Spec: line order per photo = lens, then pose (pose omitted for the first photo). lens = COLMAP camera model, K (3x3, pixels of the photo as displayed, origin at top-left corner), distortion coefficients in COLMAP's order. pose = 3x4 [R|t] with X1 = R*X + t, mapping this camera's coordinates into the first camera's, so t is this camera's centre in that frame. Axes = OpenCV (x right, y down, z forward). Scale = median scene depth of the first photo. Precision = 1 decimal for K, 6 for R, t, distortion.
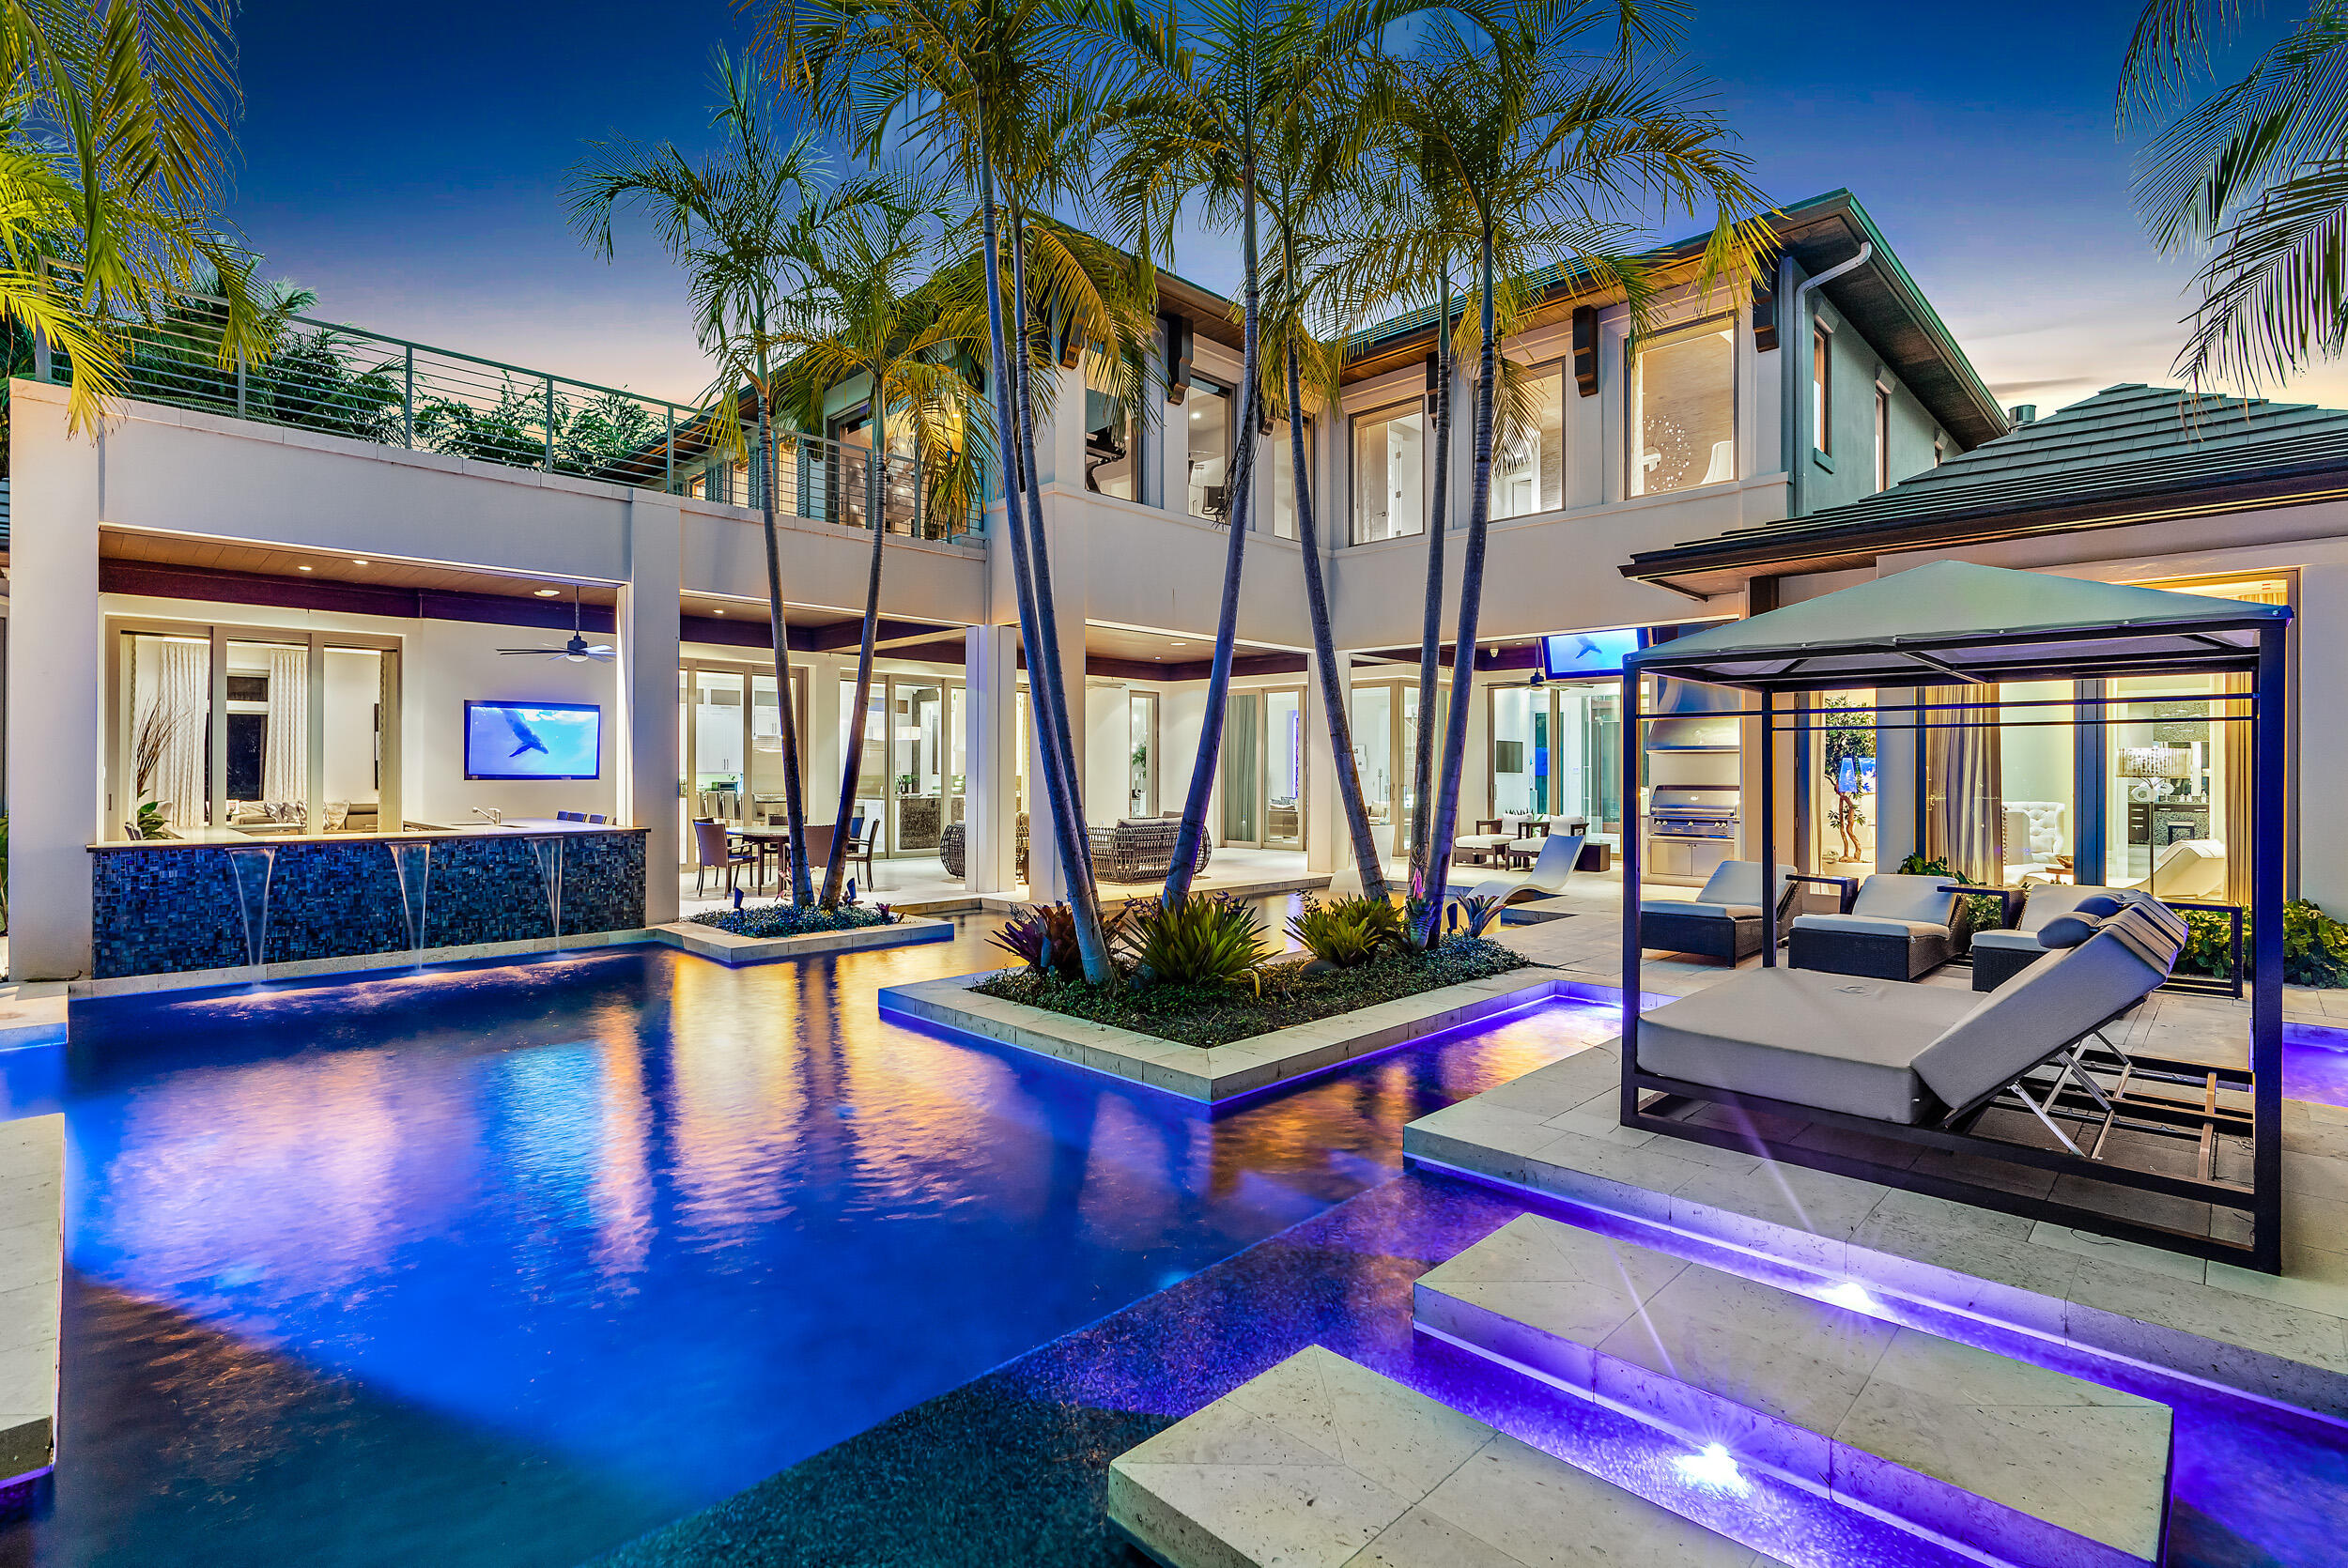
lens RADIAL K [[1076.1, 0, 1174.0], [0, 1076.1, 784.0], [0, 0, 1]] dist [-0.003875, -0.000746]
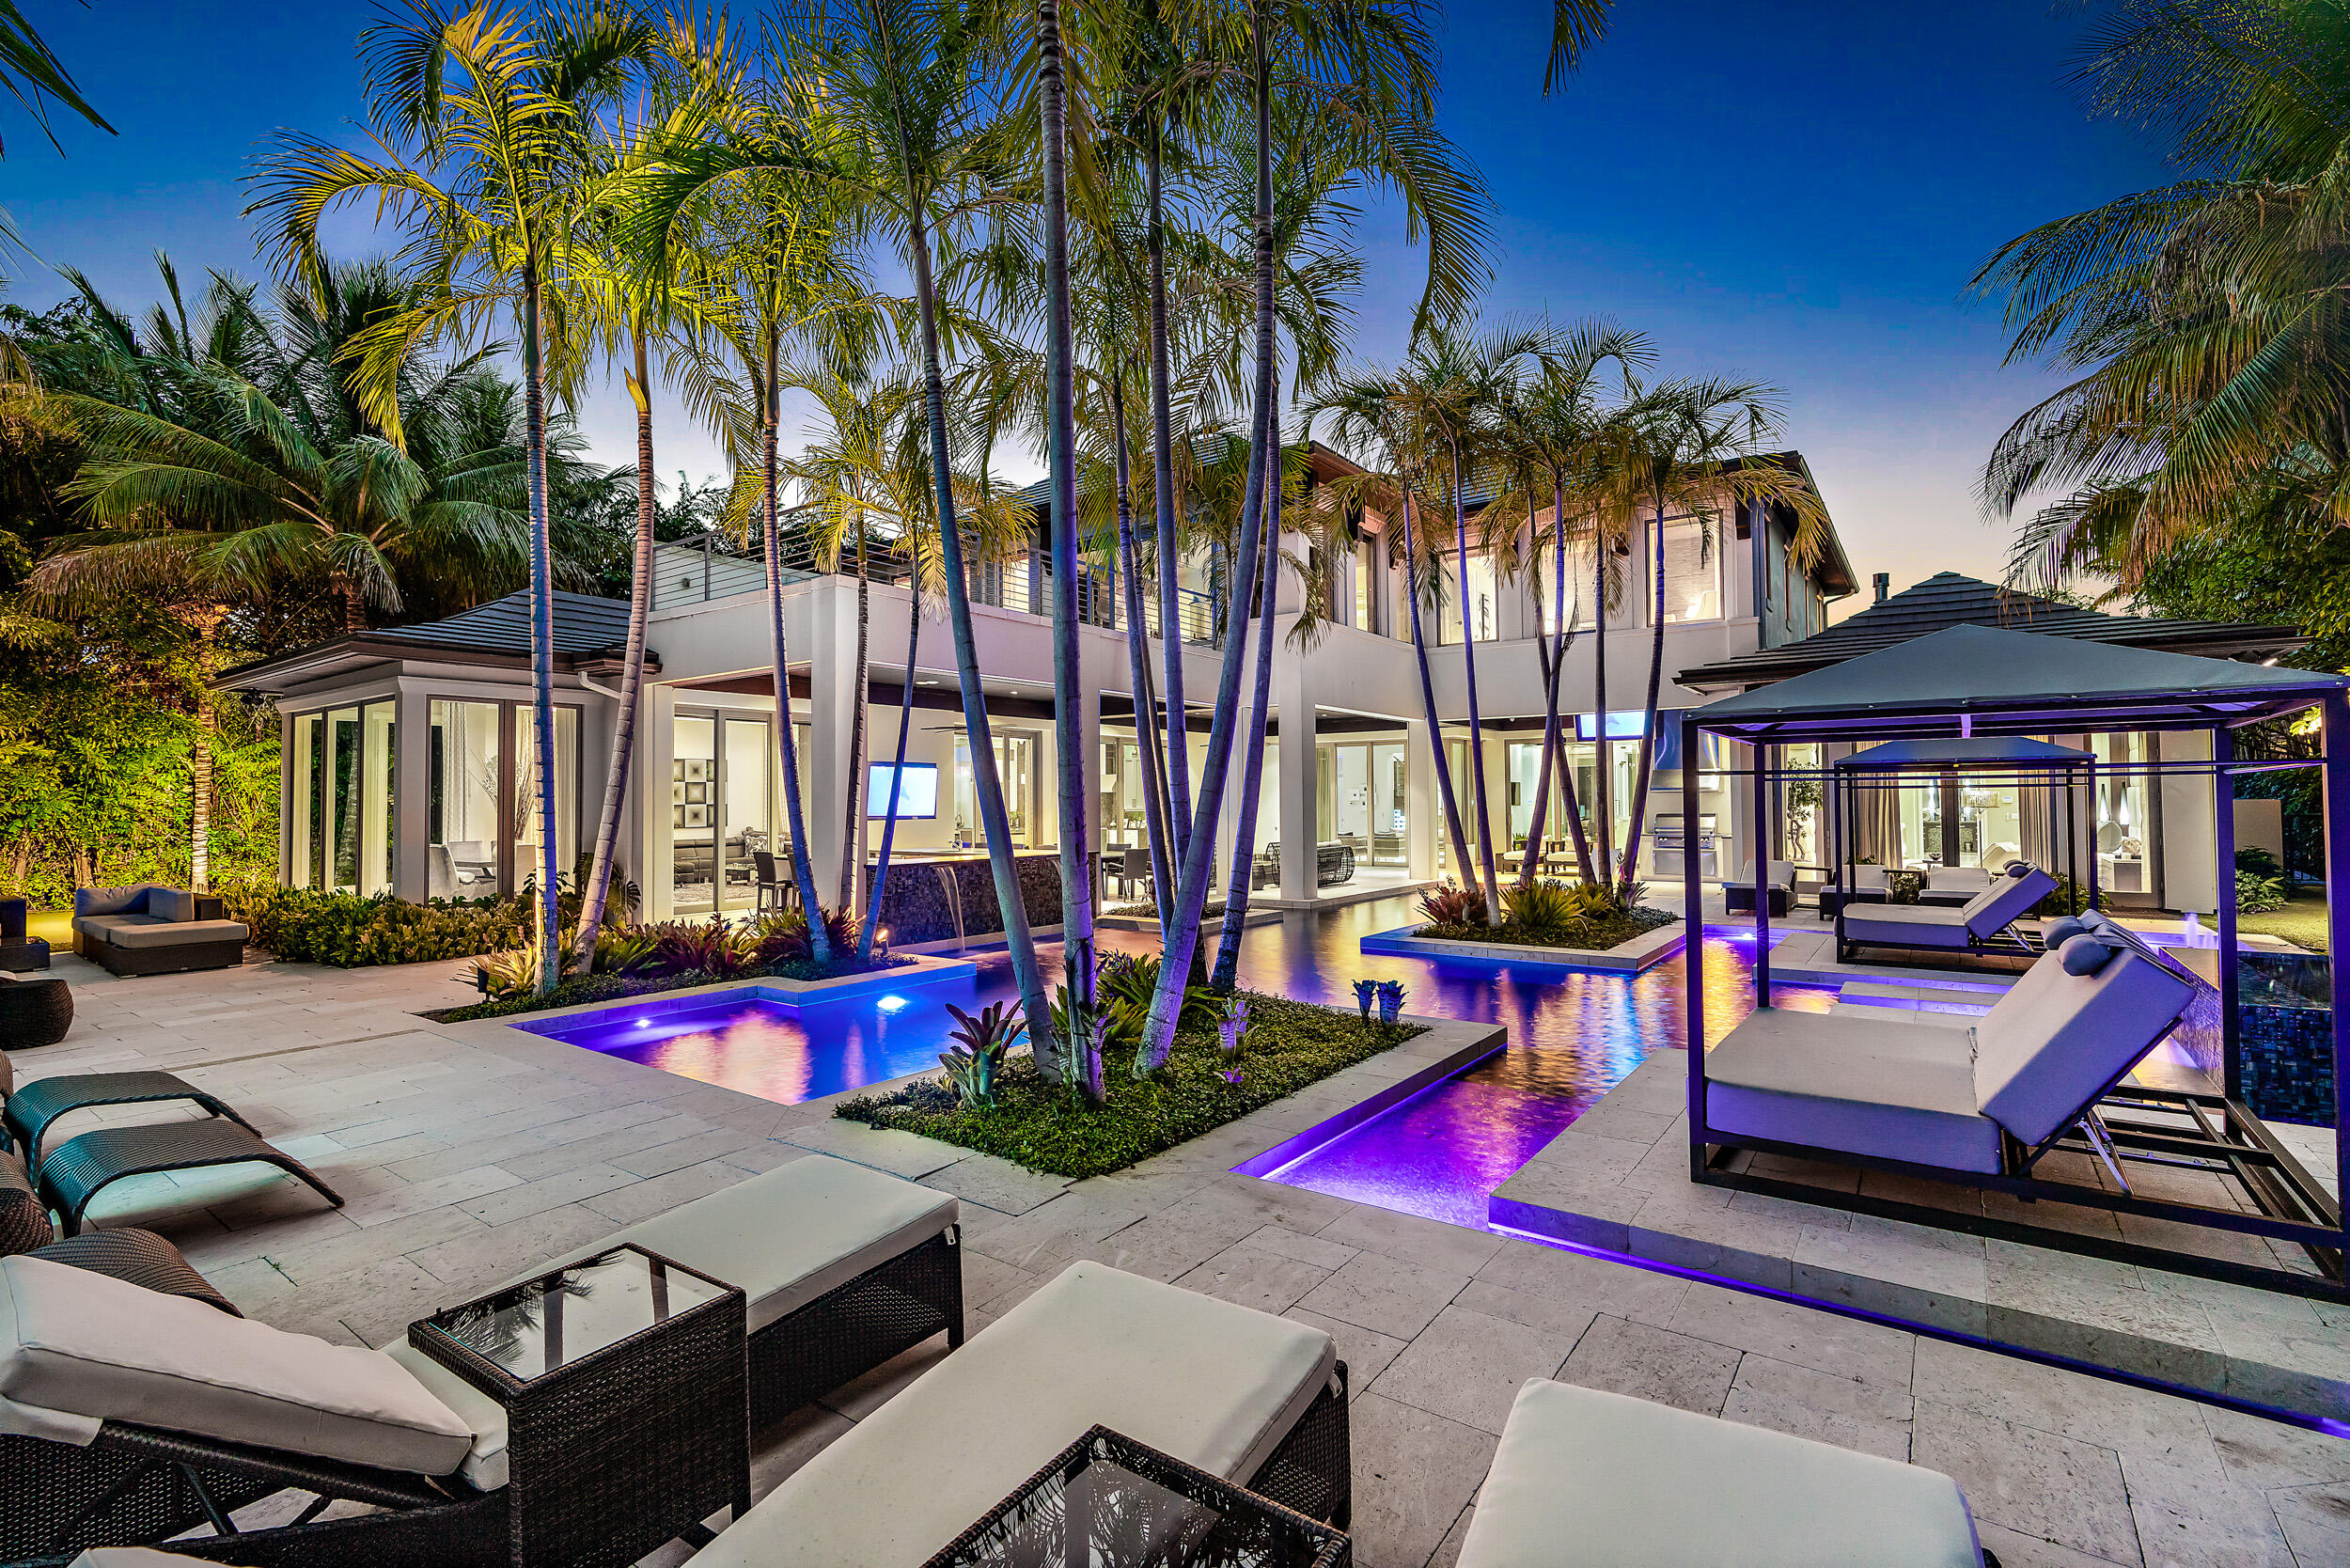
lens RADIAL K [[1055.9, 0, 1175.0], [0, 1055.9, 784.0], [0, 0, 1]] dist [0.000828, 0.000077]
pose [[0.988006, -0.006628, 0.154275, -0.535370], [0.011126, 0.999537, -0.028310, -0.007931], [-0.154016, 0.029687, 0.987622, -0.415011]]
